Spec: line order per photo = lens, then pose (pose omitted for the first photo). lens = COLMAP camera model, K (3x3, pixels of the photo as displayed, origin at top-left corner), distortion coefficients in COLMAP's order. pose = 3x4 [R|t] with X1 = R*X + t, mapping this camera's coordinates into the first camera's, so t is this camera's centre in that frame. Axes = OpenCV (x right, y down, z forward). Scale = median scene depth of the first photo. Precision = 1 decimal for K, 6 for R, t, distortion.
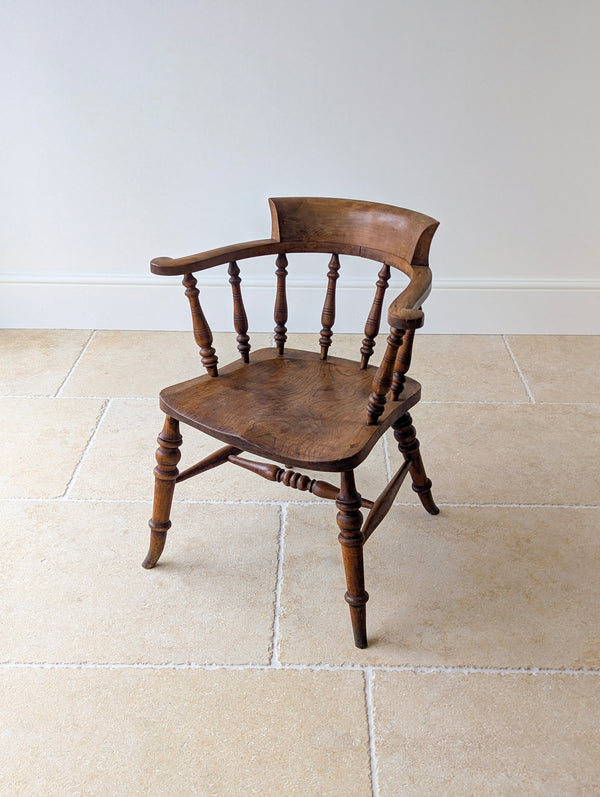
lens RADIAL K [[841.4, 0, 315.3], [0, 841.4, 393.2], [0, 0, 1]] dist [0.031165, 0.000000]
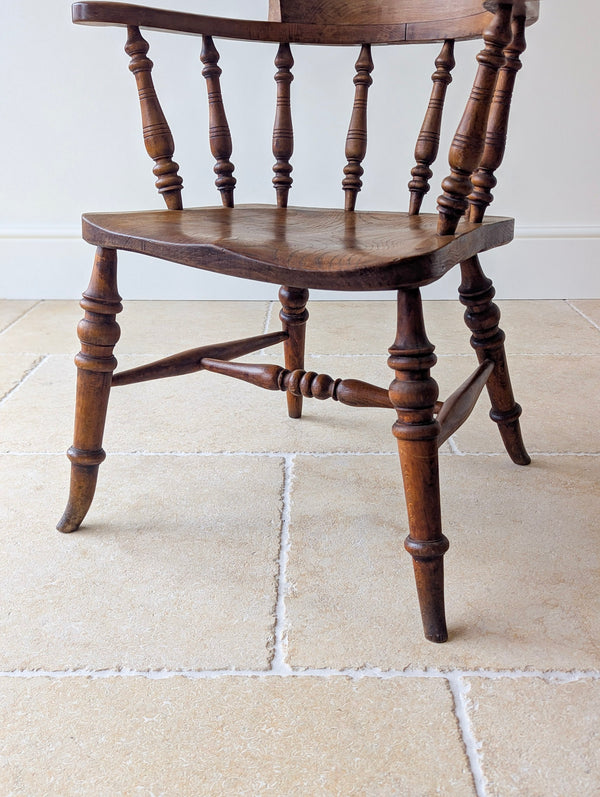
lens RADIAL K [[841.4, 0, 305.9], [0, 841.4, 397.5], [0, 0, 1]] dist [0.031165, 0.000000]
pose [[0.999923, -0.011309, -0.005099, -0.023806], [0.010580, 0.992031, -0.125548, 0.197670], [0.006478, 0.125484, 0.992074, 0.406938]]
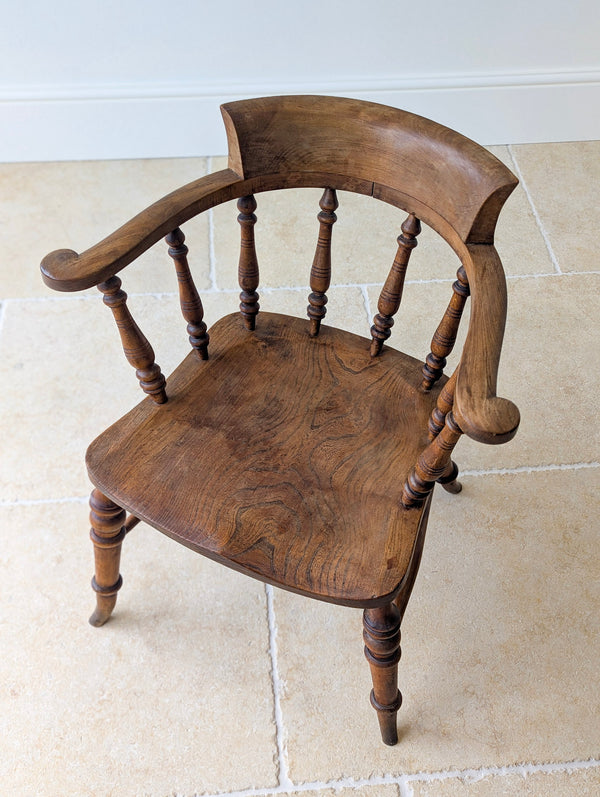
lens RADIAL K [[841.4, 0, 302.4], [0, 841.4, 402.1], [0, 0, 1]] dist [0.031165, 0.000000]
pose [[0.995233, -0.069380, 0.068545, -0.055208], [0.036614, 0.917194, 0.396754, -0.285745], [-0.090396, -0.392353, 0.915362, 0.379862]]
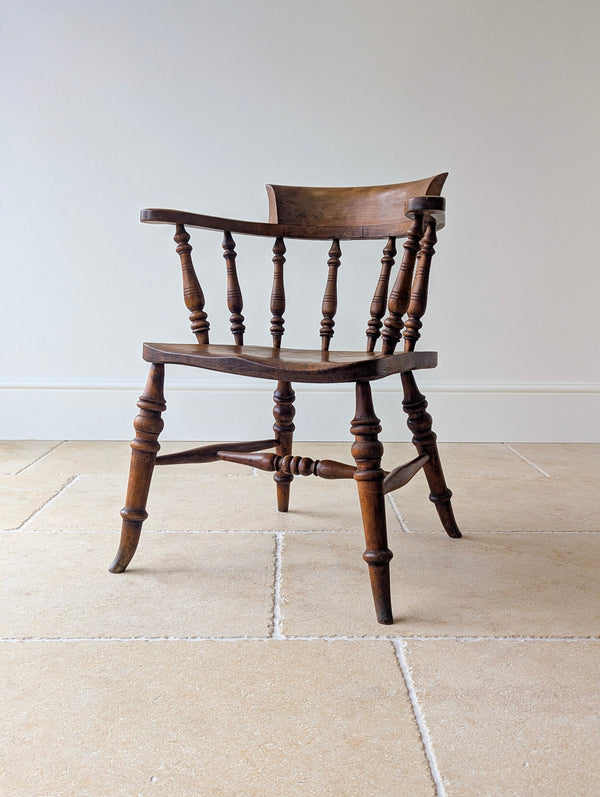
lens RADIAL K [[841.4, 0, 318.6], [0, 841.4, 416.6], [0, 0, 1]] dist [0.031165, 0.000000]
pose [[0.999208, -0.004075, 0.039593, -0.035925], [0.016490, 0.947742, -0.318610, 0.341637], [-0.036226, 0.319011, 0.947059, 0.179753]]
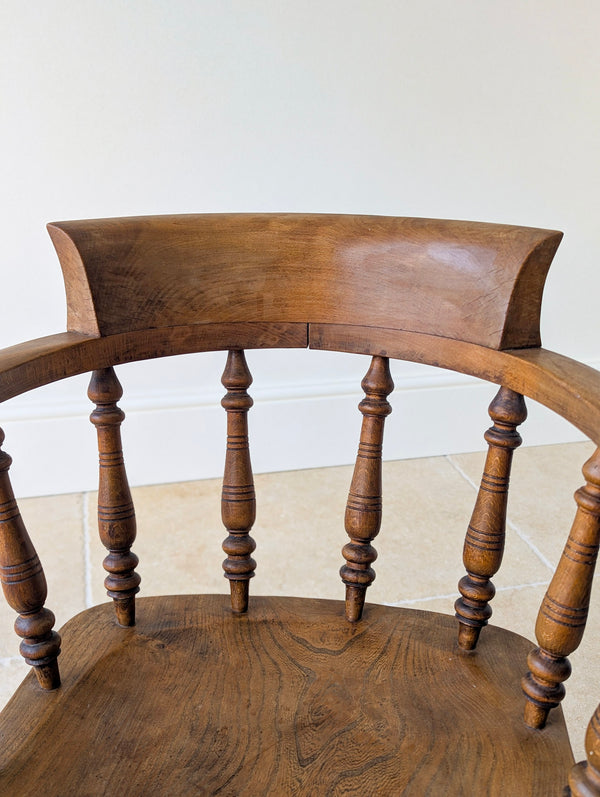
lens RADIAL K [[857.3, 0, 293.9], [0, 857.3, 391.7], [0, 0, 1]] dist [0.036055, 0.000000]
pose [[0.916102, -0.146436, 0.373248, -0.112205], [0.182119, 0.981320, -0.061992, -0.122689], [-0.357198, 0.124767, 0.925658, 0.654877]]
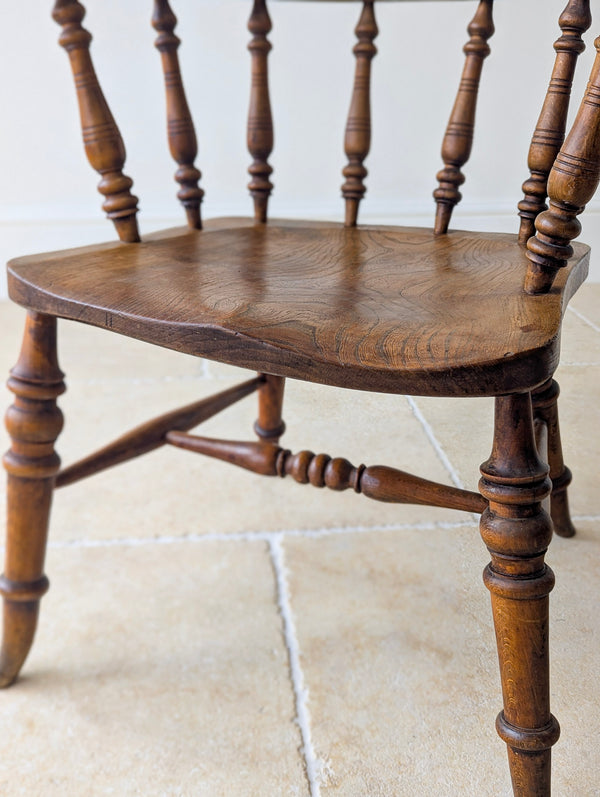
lens RADIAL K [[893.9, 0, 279.8], [0, 893.9, 411.8], [0, 0, 1]] dist [0.023061, 0.000000]
pose [[0.995125, -0.051043, 0.084388, -0.088136], [0.055792, 0.996931, -0.054912, 0.100929], [-0.081326, 0.059353, 0.994919, 0.532525]]
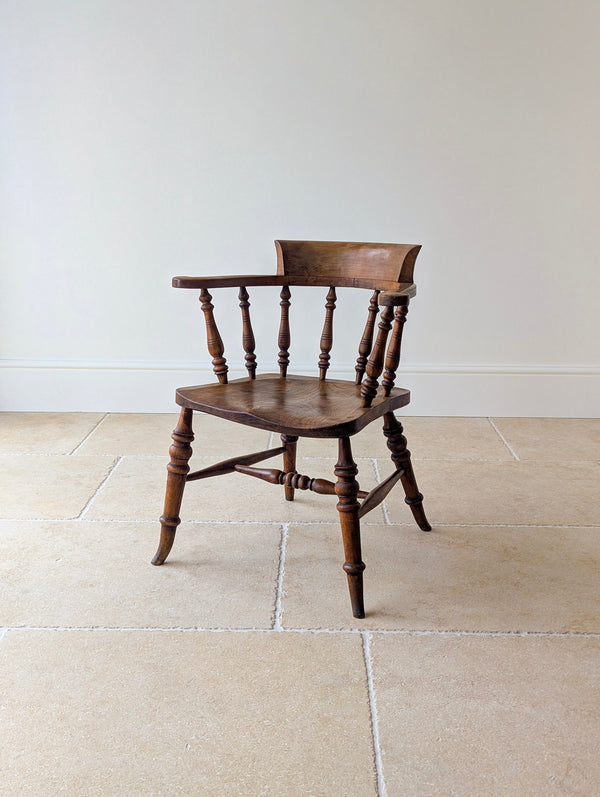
lens RADIAL K [[841.4, 0, 316.3], [0, 841.4, 386.0], [0, 0, 1]] dist [0.031165, 0.000000]
pose [[0.999981, 0.000986, 0.006119, -0.005192], [0.000493, 0.971492, -0.237071, 0.250558], [-0.006178, 0.237069, 0.971473, -0.085623]]
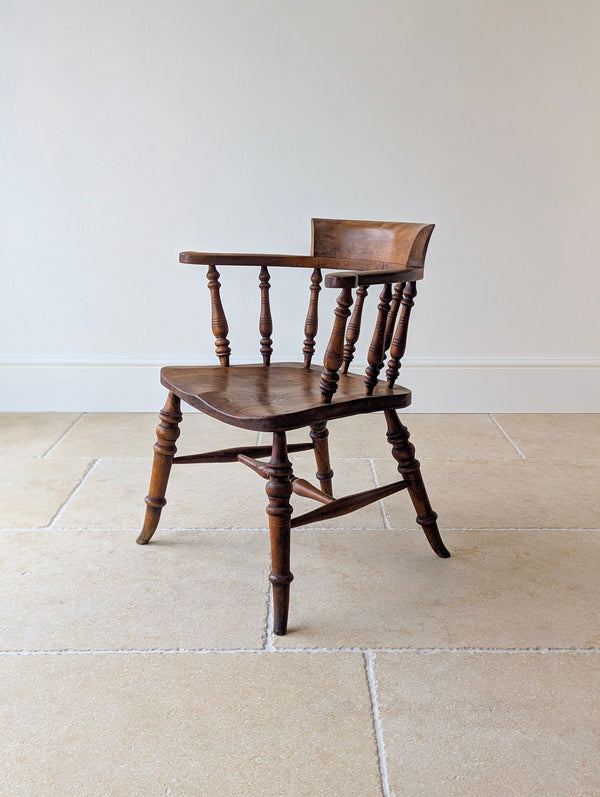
lens RADIAL K [[841.4, 0, 320.1], [0, 841.4, 409.9], [0, 0, 1]] dist [0.031165, 0.000000]
pose [[0.999656, -0.008701, 0.024760, -0.010783], [0.013747, 0.977265, -0.211578, 0.236270], [-0.022356, 0.211845, 0.977048, 0.022267]]
